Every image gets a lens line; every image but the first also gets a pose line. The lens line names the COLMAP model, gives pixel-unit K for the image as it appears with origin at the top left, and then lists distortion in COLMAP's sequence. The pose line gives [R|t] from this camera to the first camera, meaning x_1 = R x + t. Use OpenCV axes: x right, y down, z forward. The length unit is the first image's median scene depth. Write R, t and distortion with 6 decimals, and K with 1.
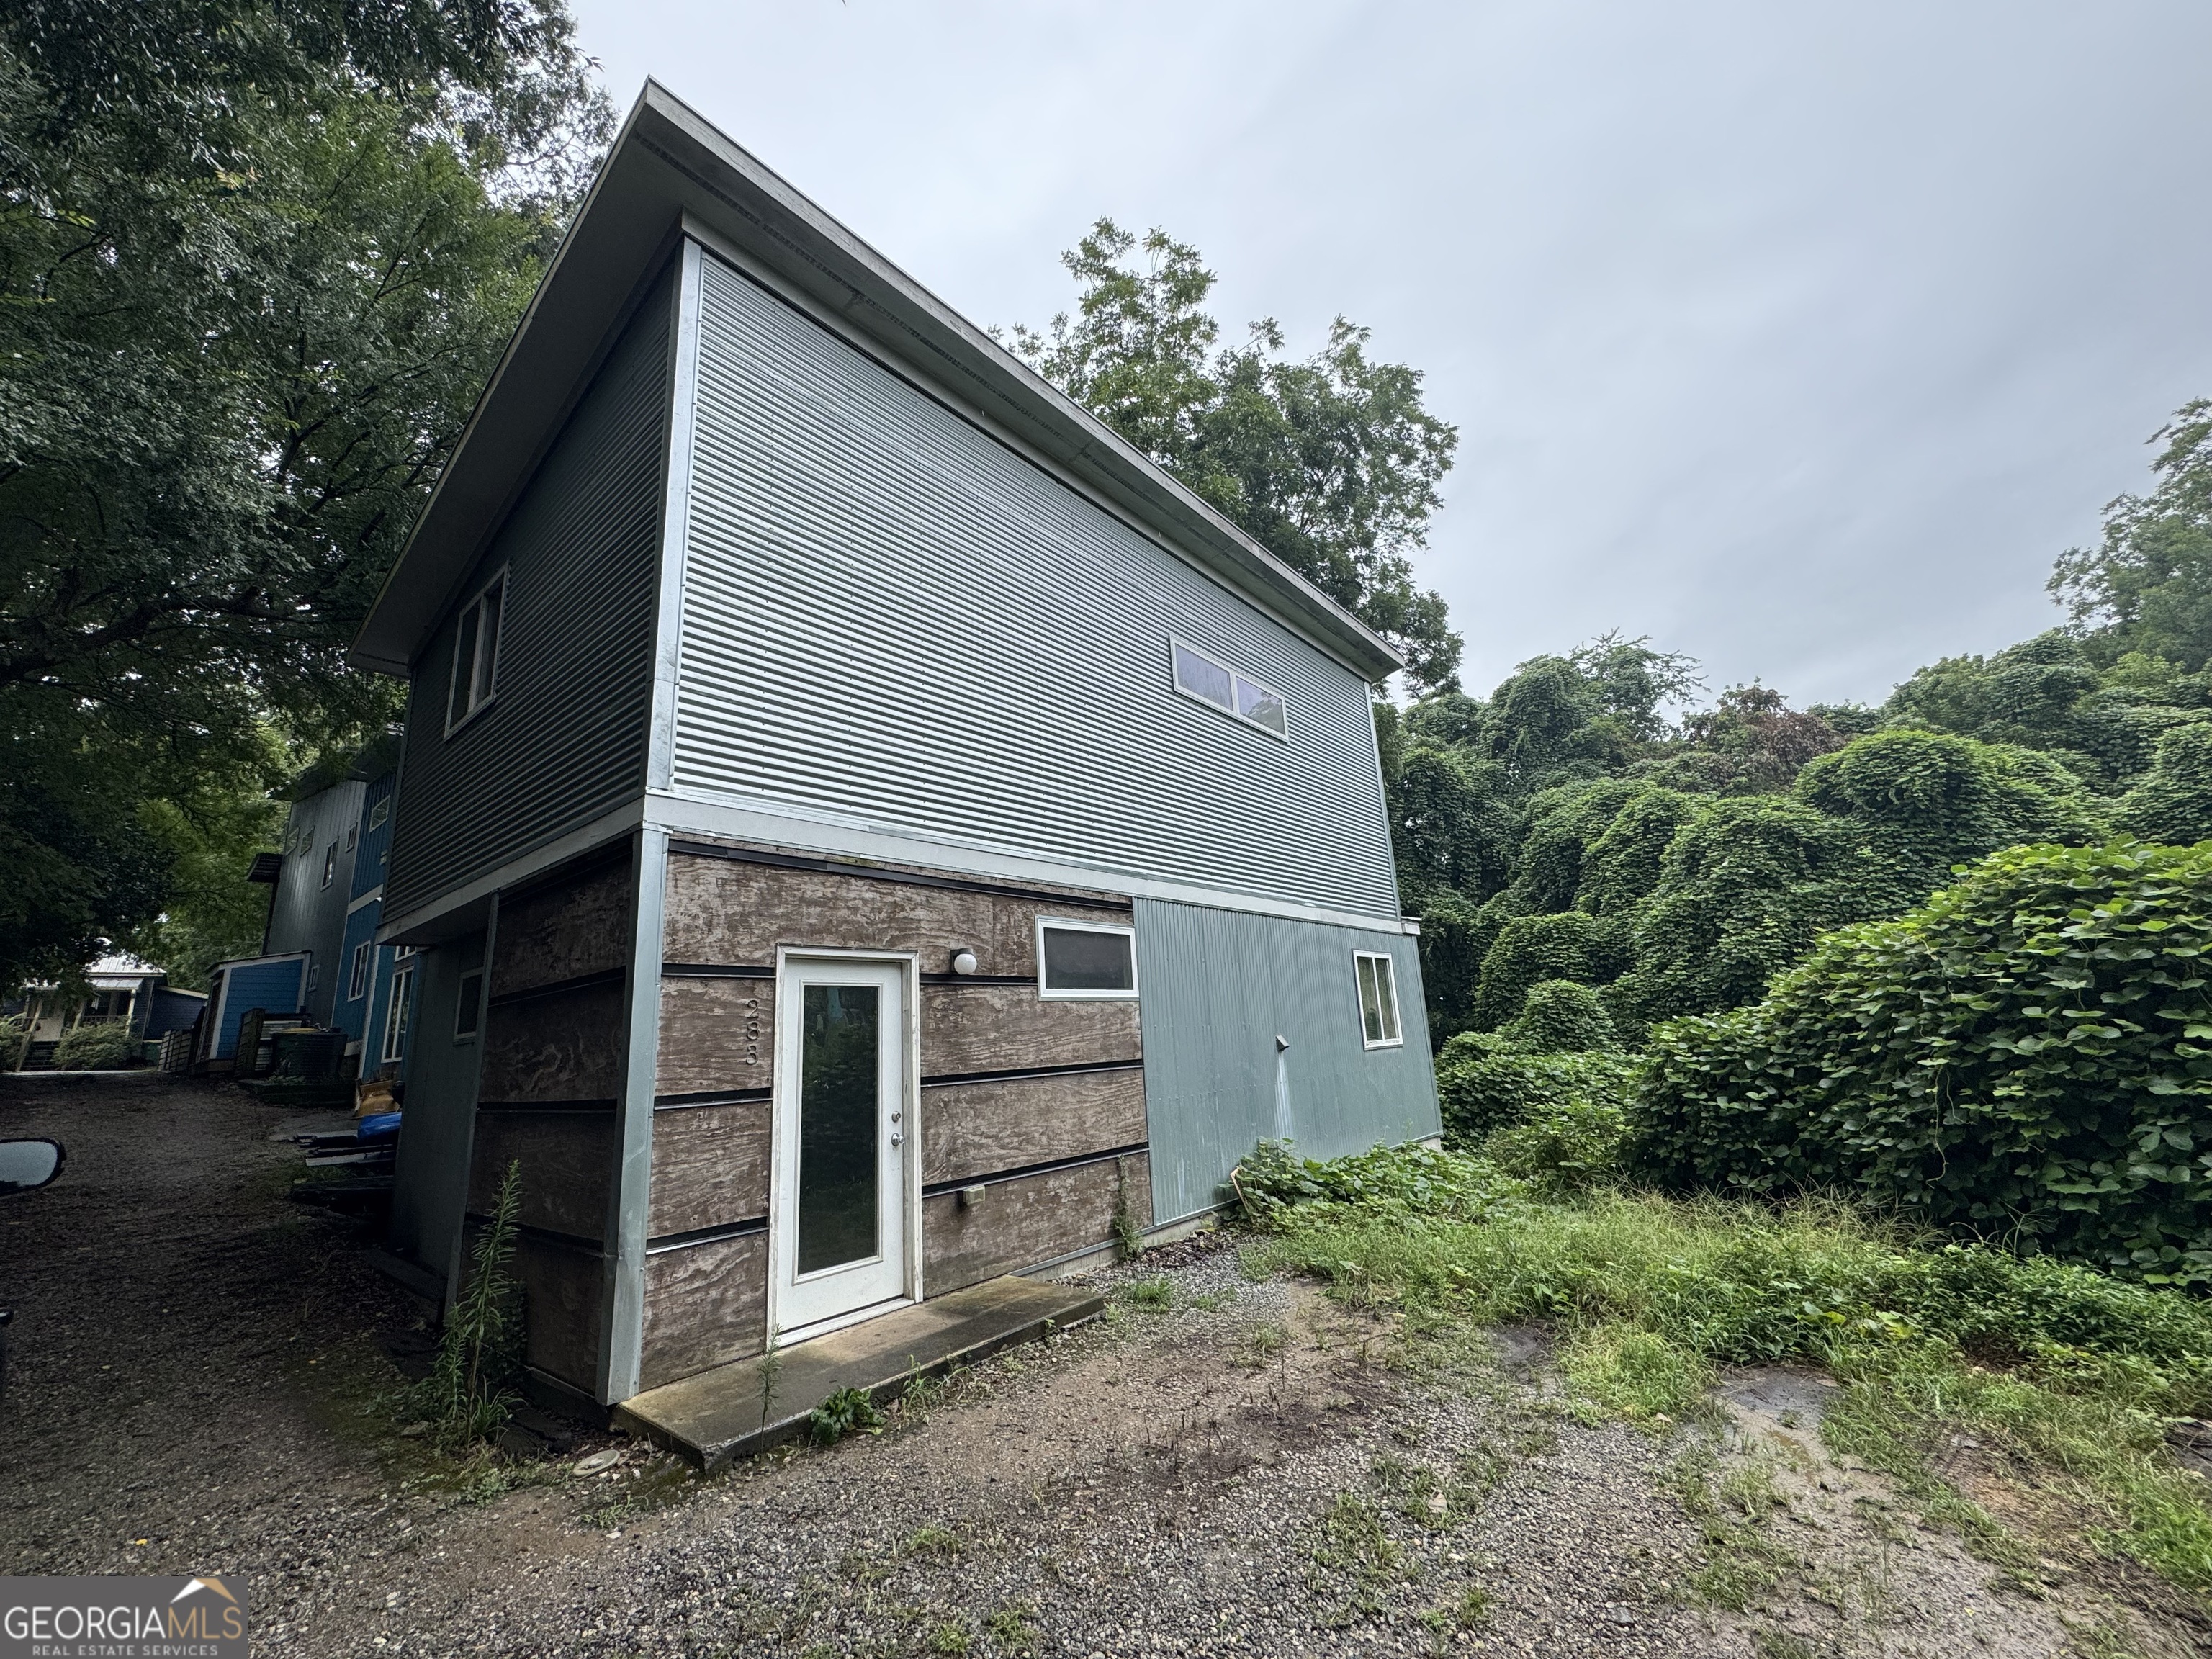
lens RADIAL K [[877.8, 0, 1112.3], [0, 877.8, 830.0], [0, 0, 1]] dist [-0.001575, 0.000251]
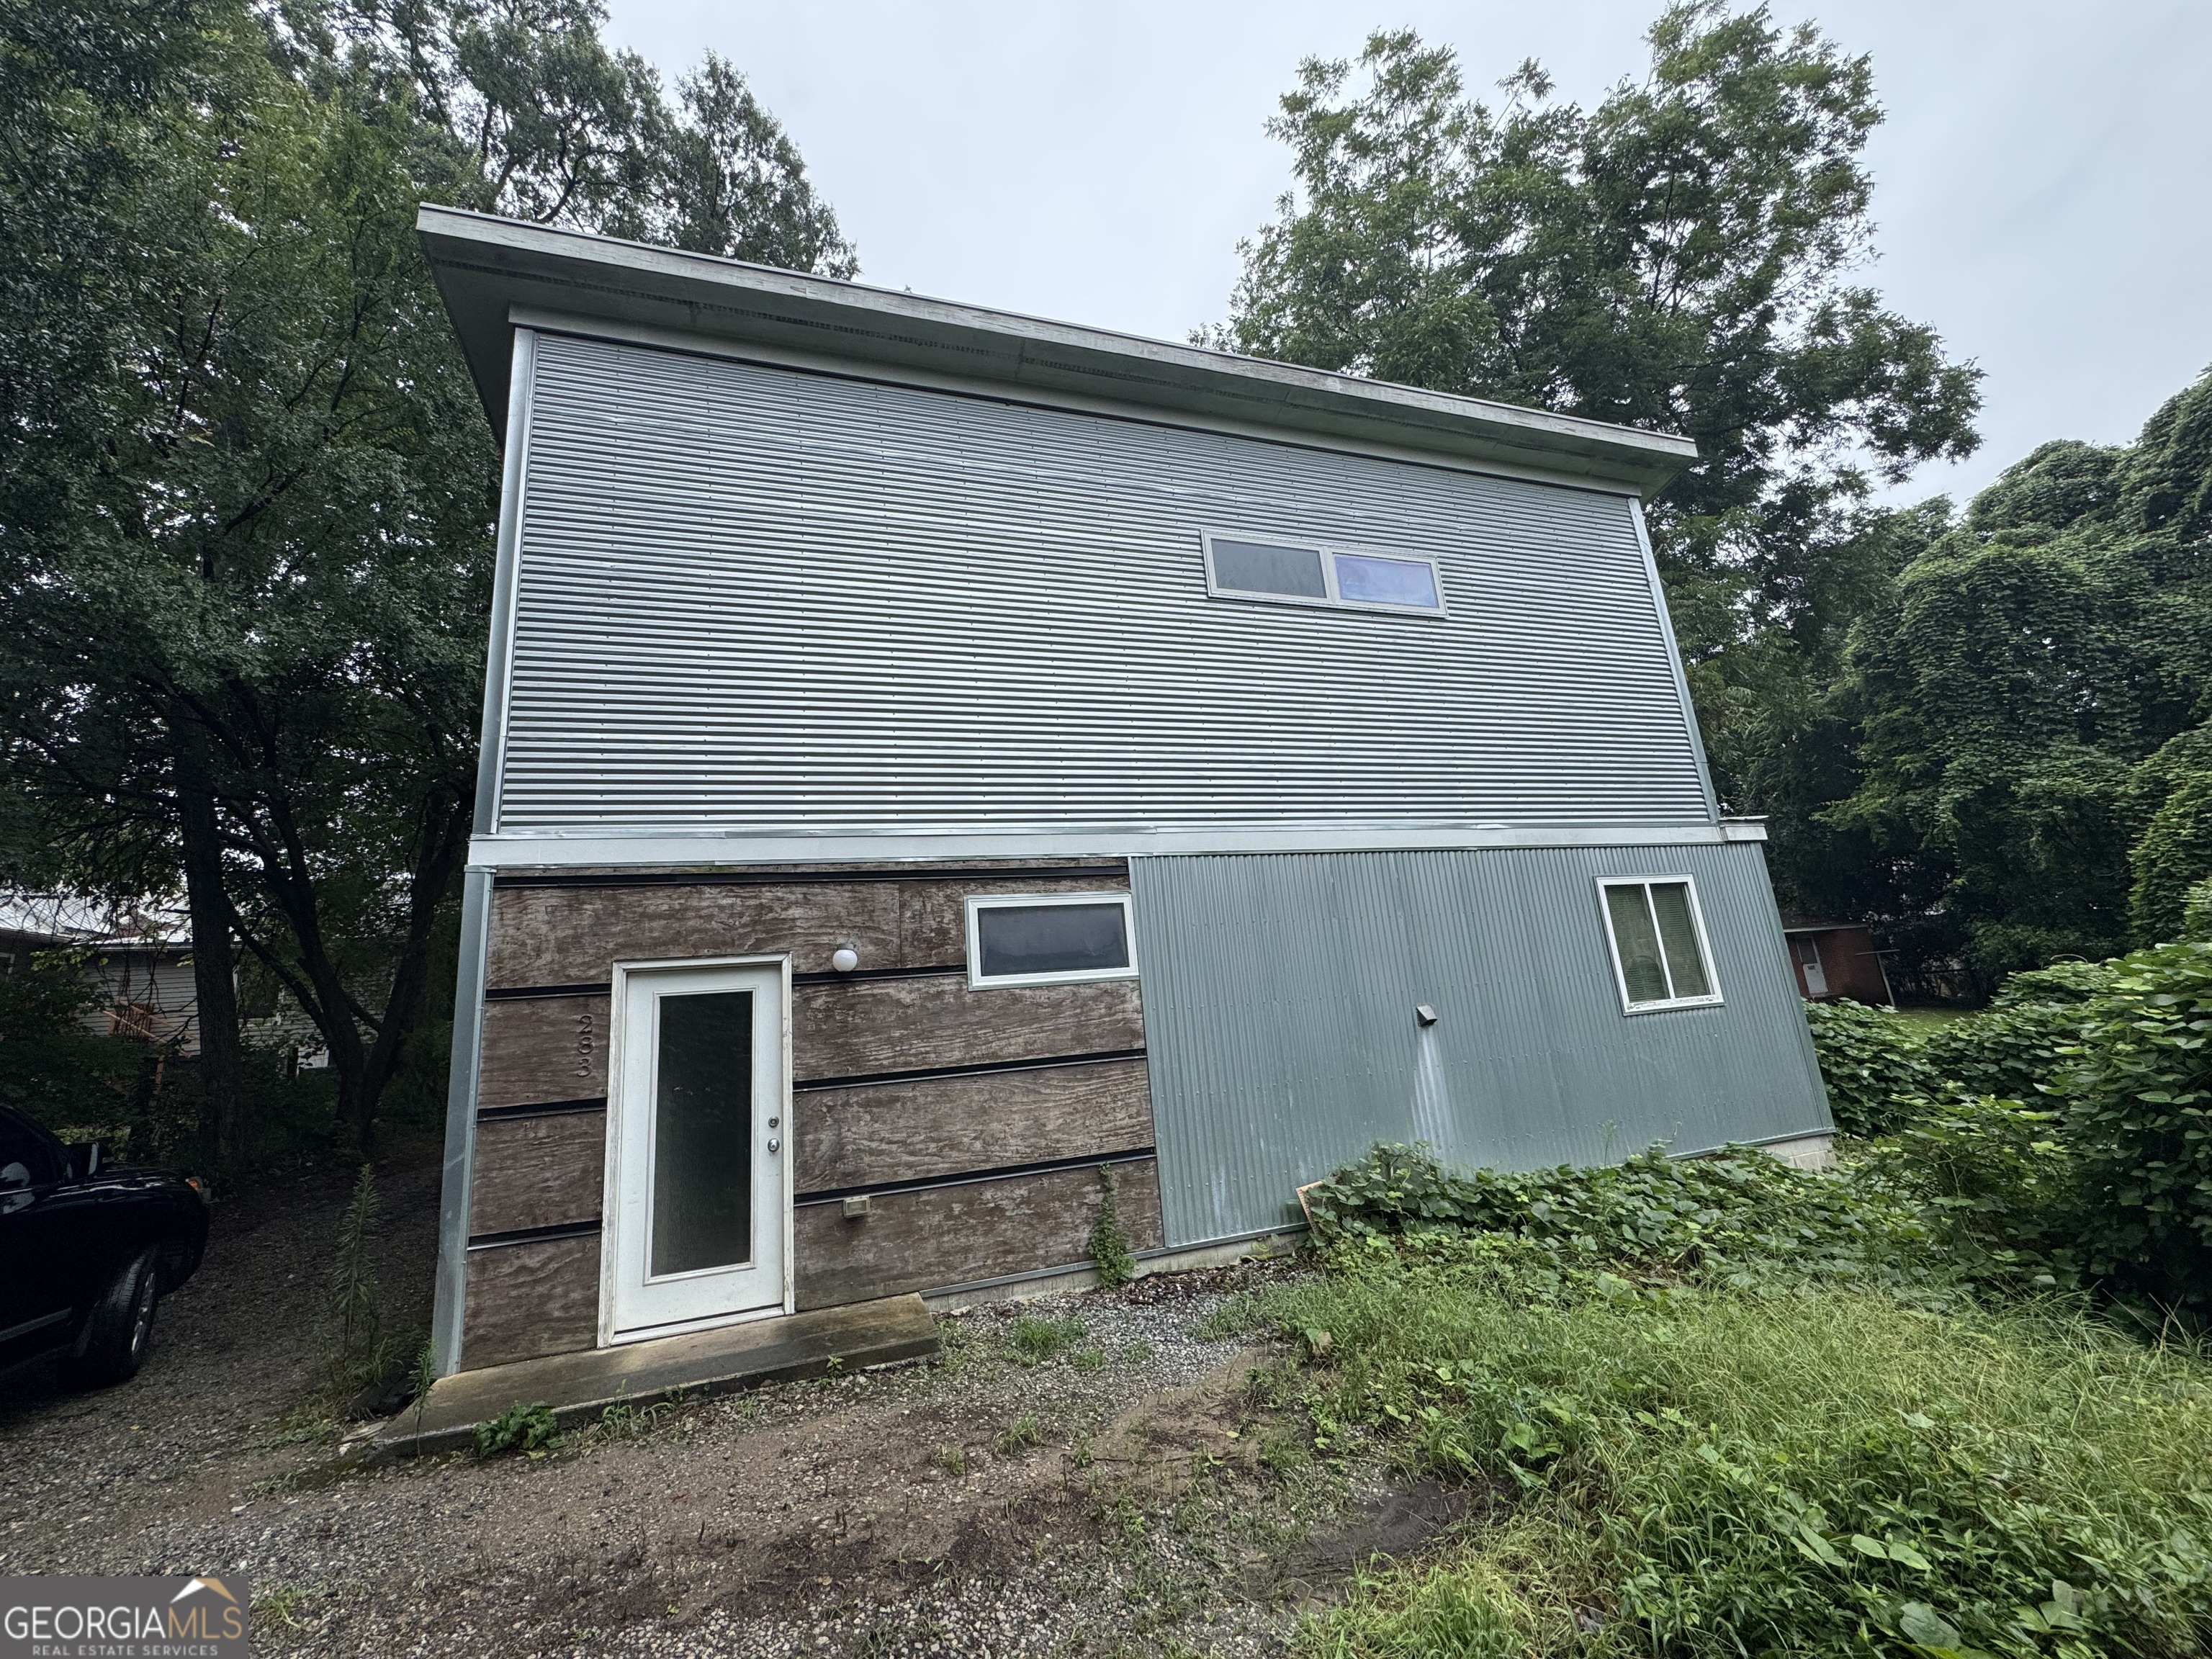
lens RADIAL K [[877.8, 0, 1106.6], [0, 877.8, 833.2], [0, 0, 1]] dist [-0.001575, 0.000251]
pose [[0.847915, -0.139092, -0.511560, 0.574998], [0.163892, 0.986472, 0.003432, 0.061801], [0.504163, -0.086751, 0.859240, 0.349044]]
